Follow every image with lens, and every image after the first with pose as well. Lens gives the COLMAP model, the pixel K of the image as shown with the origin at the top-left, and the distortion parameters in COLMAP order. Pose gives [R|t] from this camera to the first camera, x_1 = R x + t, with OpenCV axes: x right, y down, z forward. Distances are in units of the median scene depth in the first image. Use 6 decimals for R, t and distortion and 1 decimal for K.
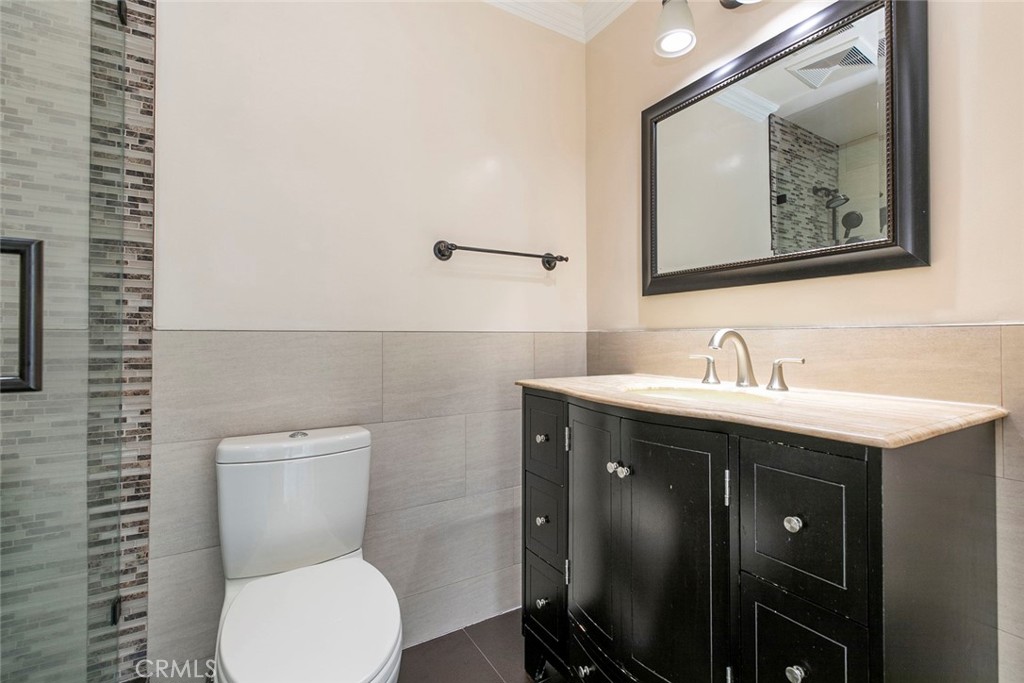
lens RADIAL K [[465.0, 0, 483.8], [0, 465.0, 332.3], [0, 0, 1]] dist [-0.004413, 0.000796]
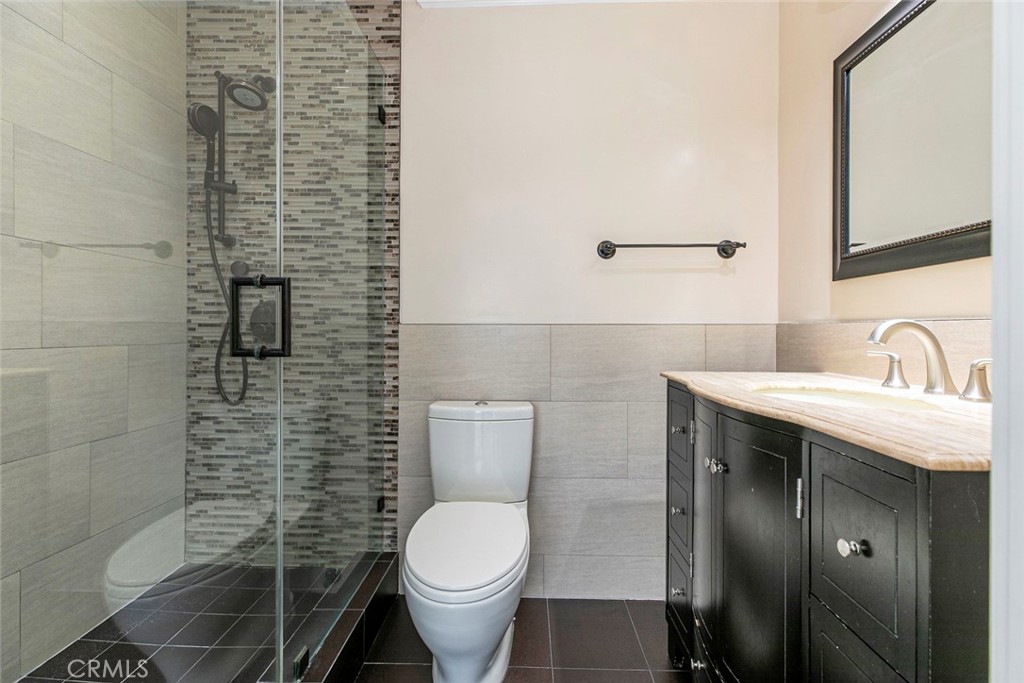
lens RADIAL K [[465.0, 0, 514.8], [0, 465.0, 331.2], [0, 0, 1]] dist [-0.004413, 0.000796]
pose [[0.826187, 0.004153, -0.563380, 0.416202], [0.003415, 0.999918, 0.012379, 0.000719], [0.563385, -0.012151, 0.826105, -0.027944]]
